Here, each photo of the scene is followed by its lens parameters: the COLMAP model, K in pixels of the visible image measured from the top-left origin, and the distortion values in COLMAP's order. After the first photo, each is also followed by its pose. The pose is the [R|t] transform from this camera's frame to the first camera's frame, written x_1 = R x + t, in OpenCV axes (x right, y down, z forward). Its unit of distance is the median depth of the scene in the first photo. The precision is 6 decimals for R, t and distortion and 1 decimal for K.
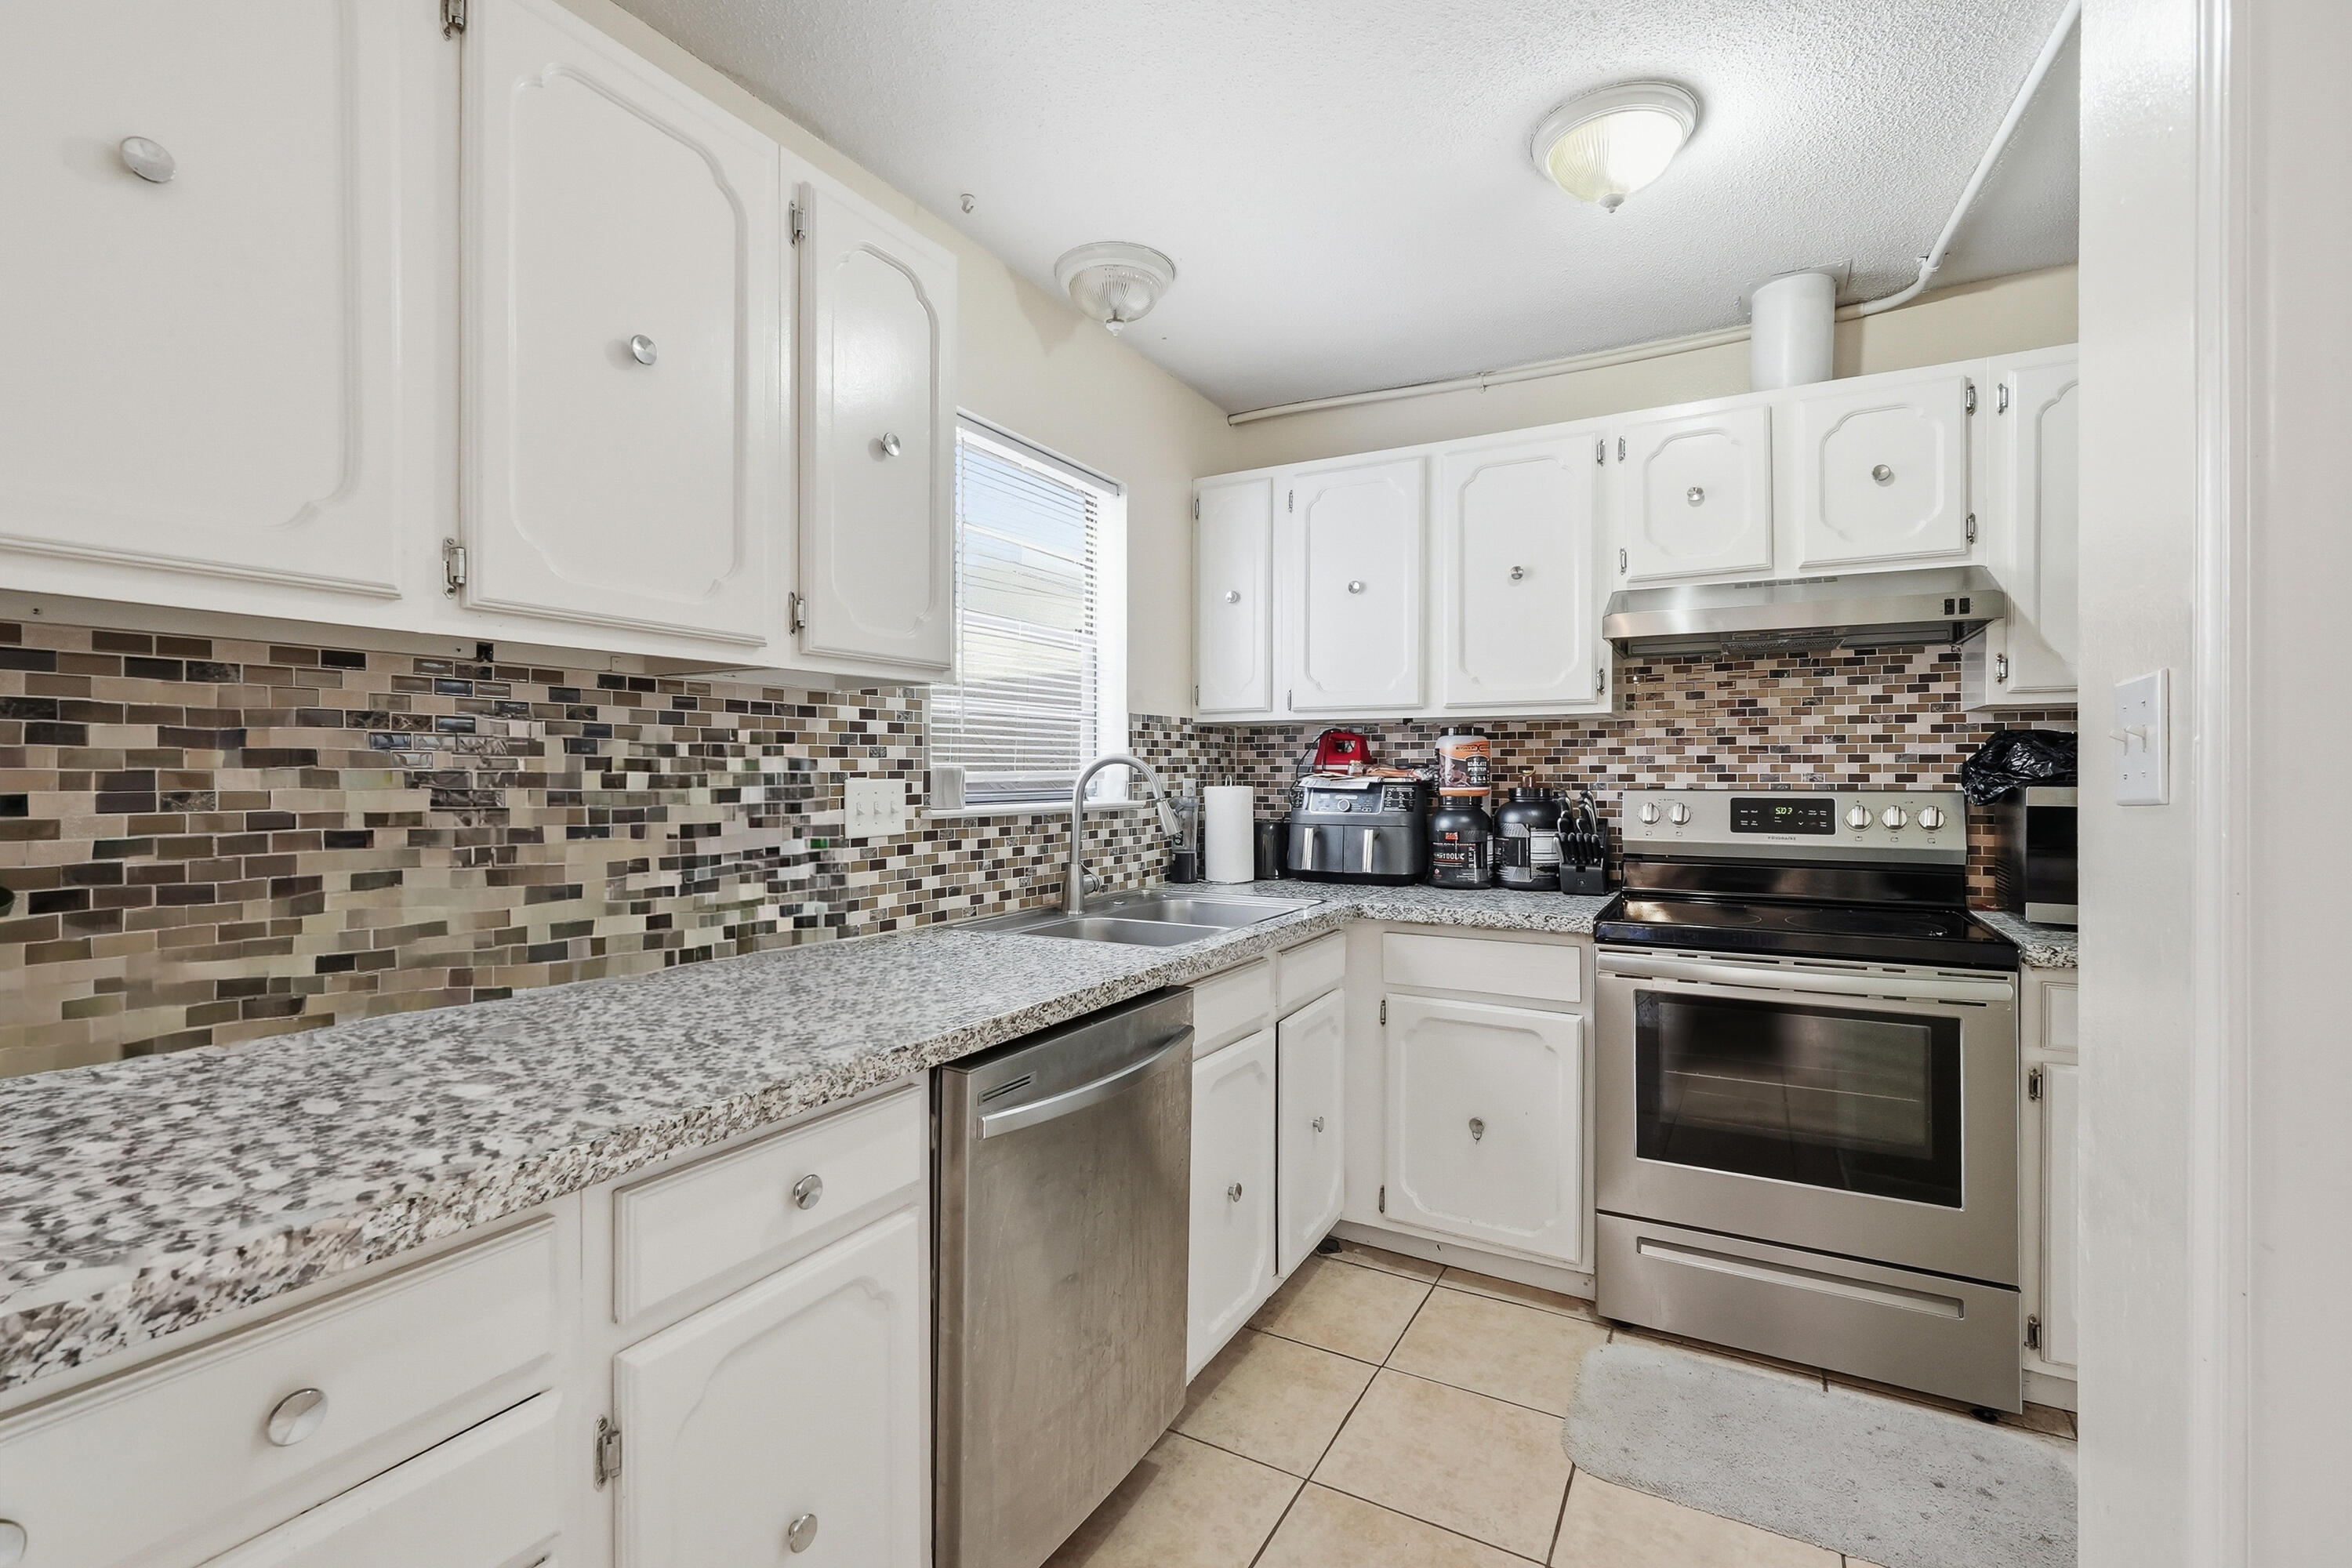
lens RADIAL K [[1019.2, 0, 1193.7], [0, 1019.2, 769.0], [0, 0, 1]] dist [-0.002323, 0.001792]
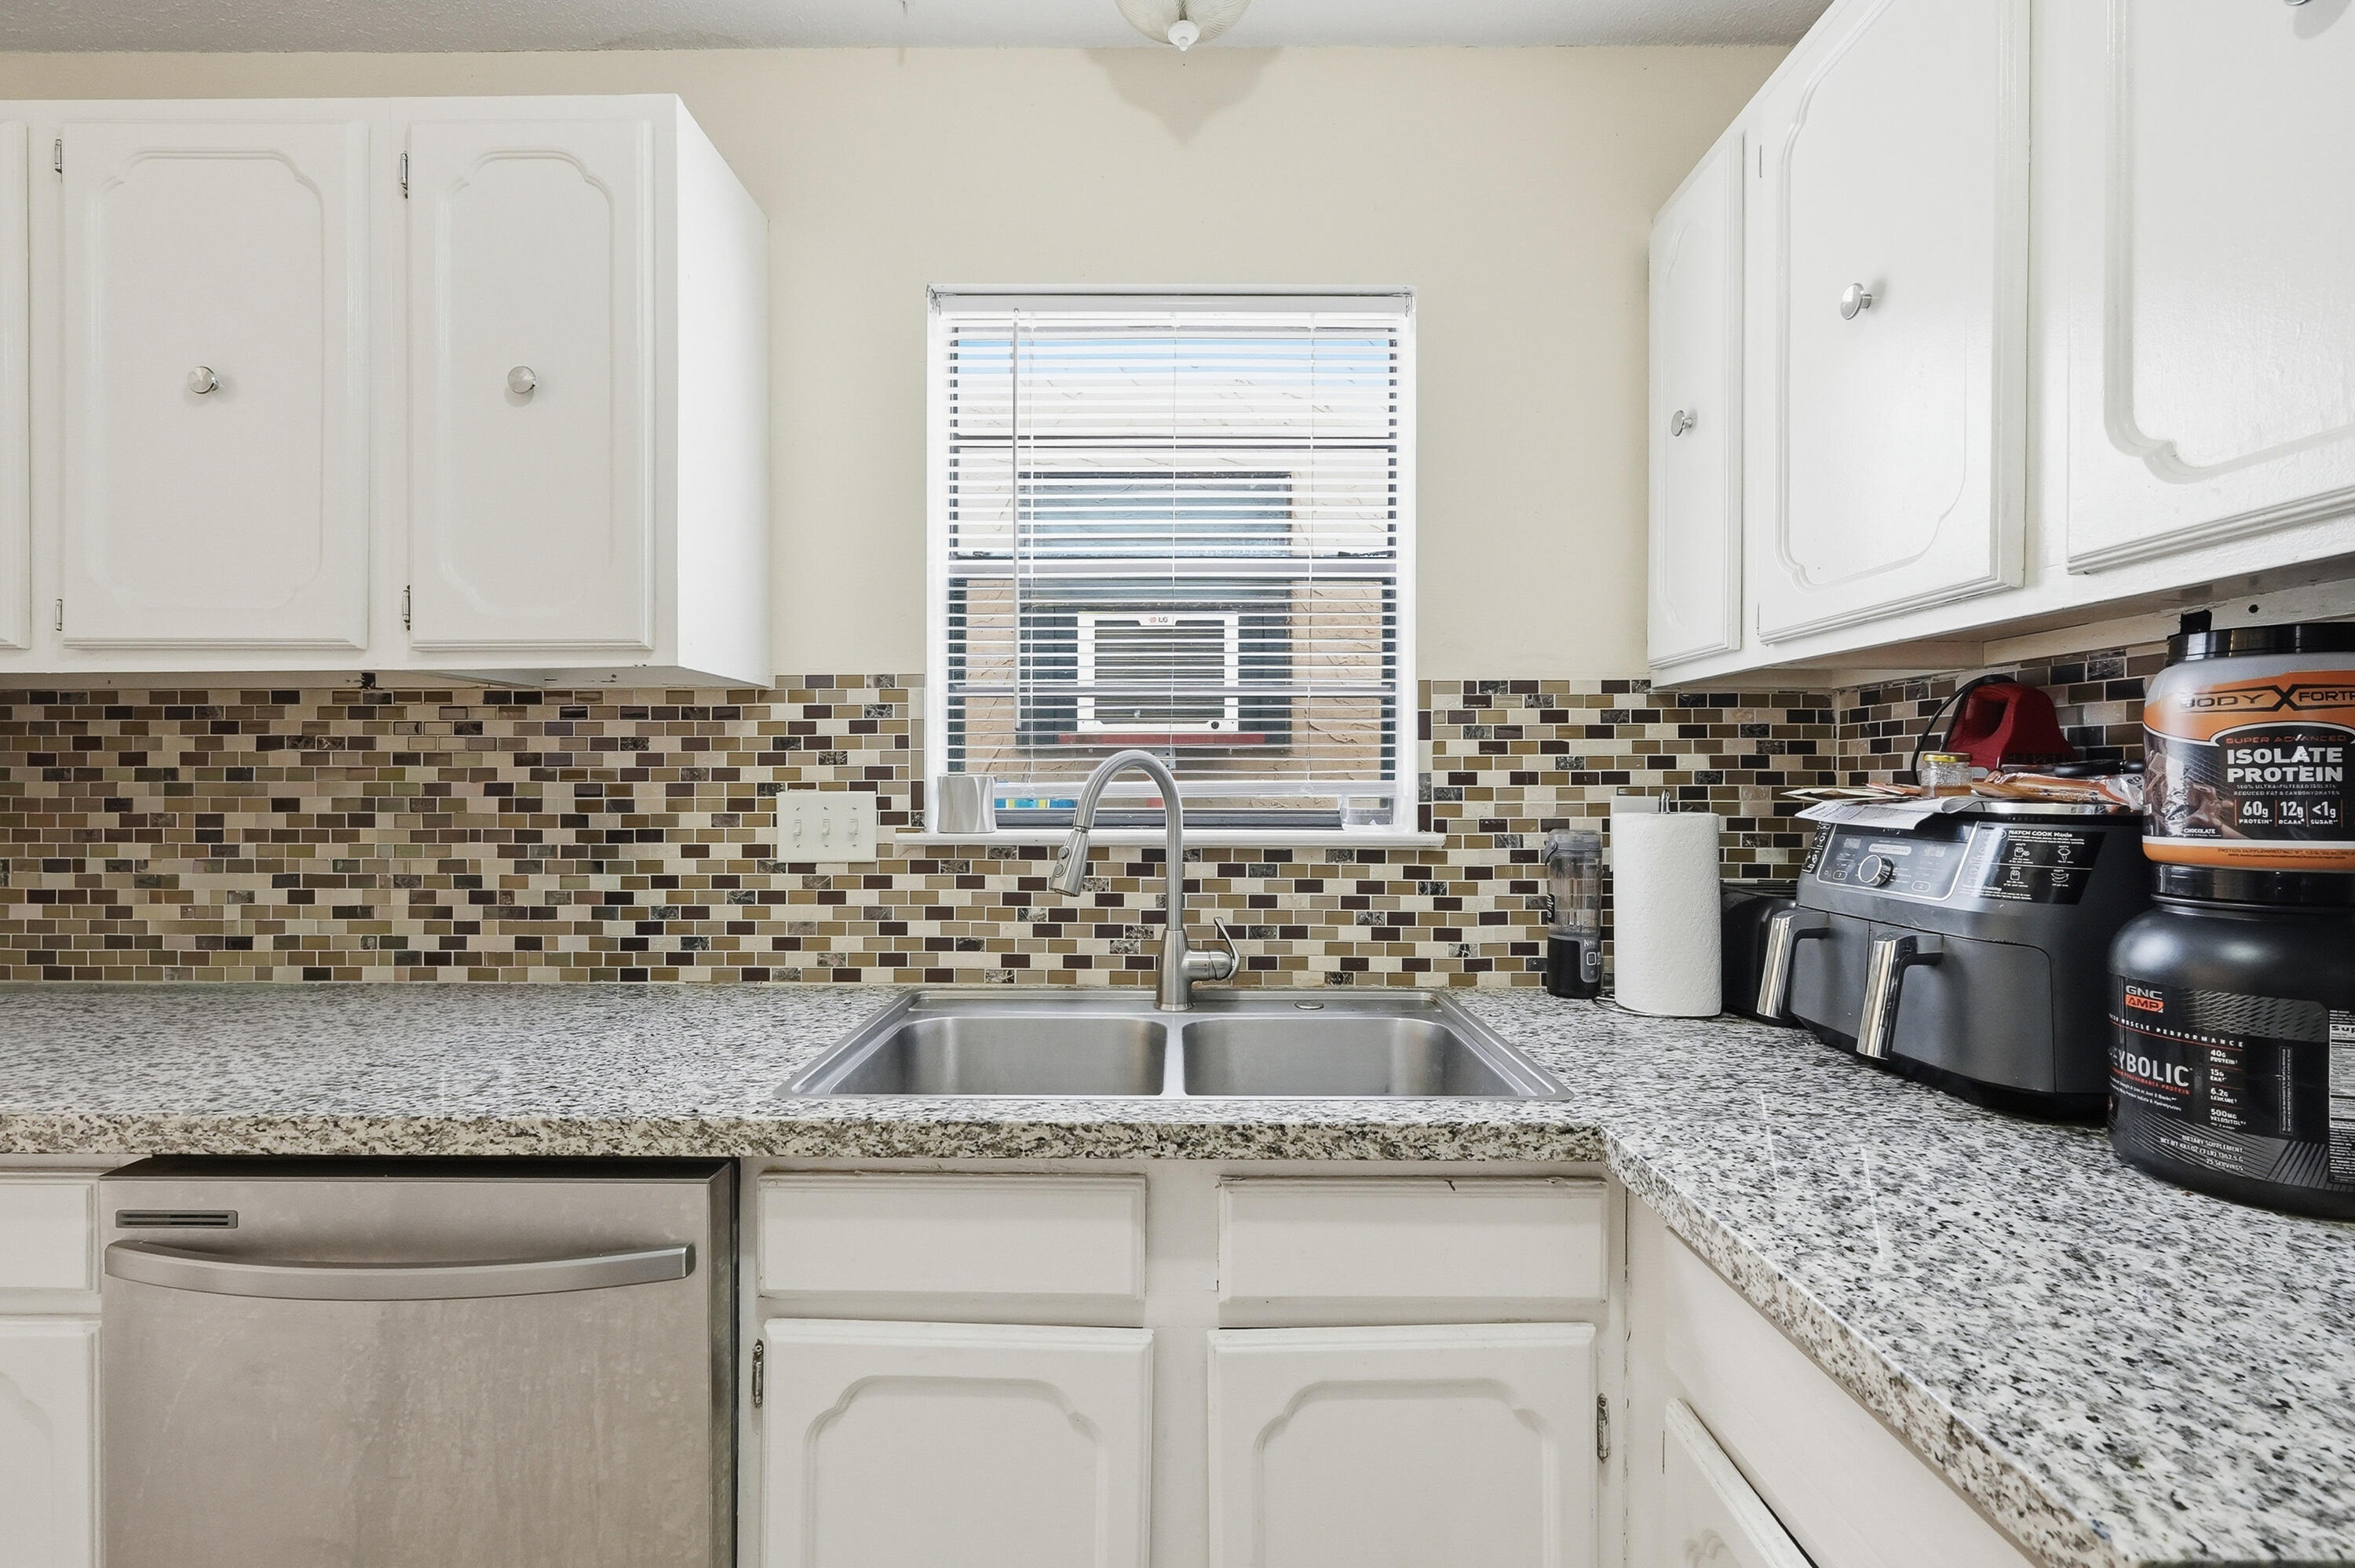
lens RADIAL K [[1020.3, 0, 1165.2], [0, 1020.3, 777.8], [0, 0, 1]] dist [-0.002323, 0.001792]
pose [[0.479901, -0.003542, -0.877316, 0.428533], [0.002010, 0.999994, -0.002938, 0.001413], [0.877321, -0.000354, 0.479905, 0.684878]]
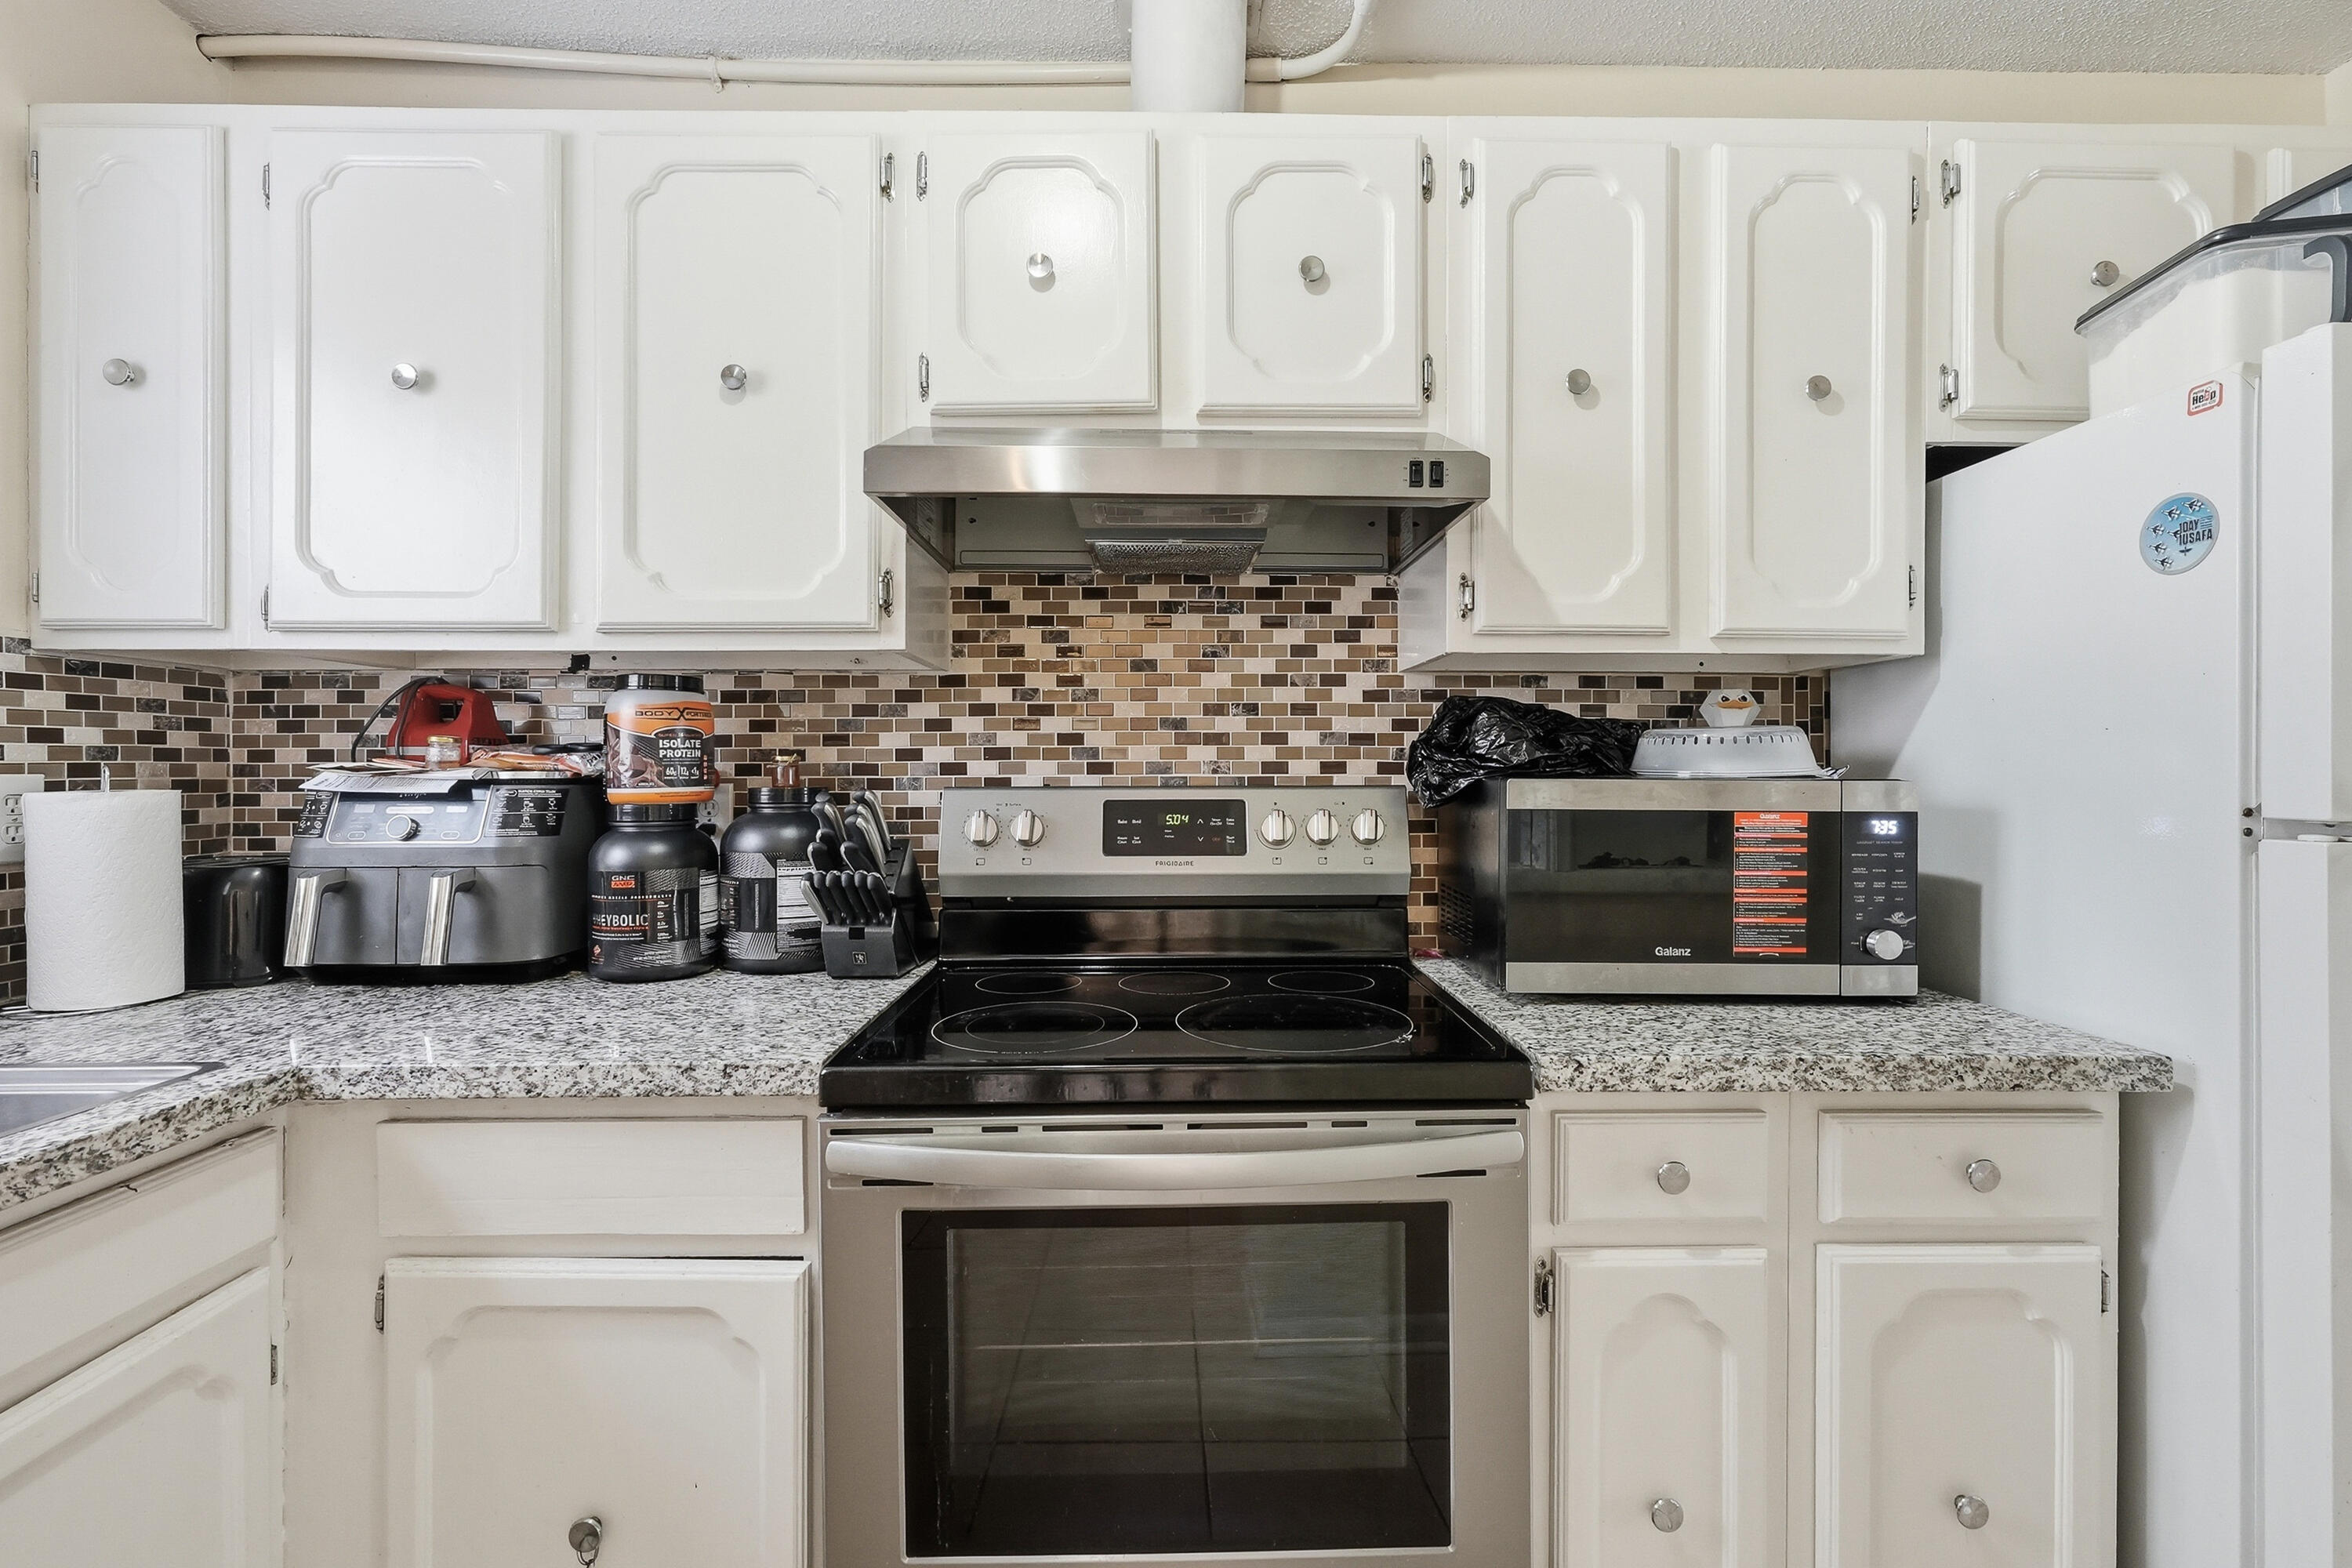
lens RADIAL K [[1019.2, 0, 1185.2], [0, 1019.2, 768.5], [0, 0, 1]] dist [-0.002323, 0.001792]
pose [[0.867146, -0.002488, 0.498048, 0.275366], [0.000443, 0.999991, 0.004224, 0.006872], [-0.498054, -0.003442, 0.867139, 0.460368]]
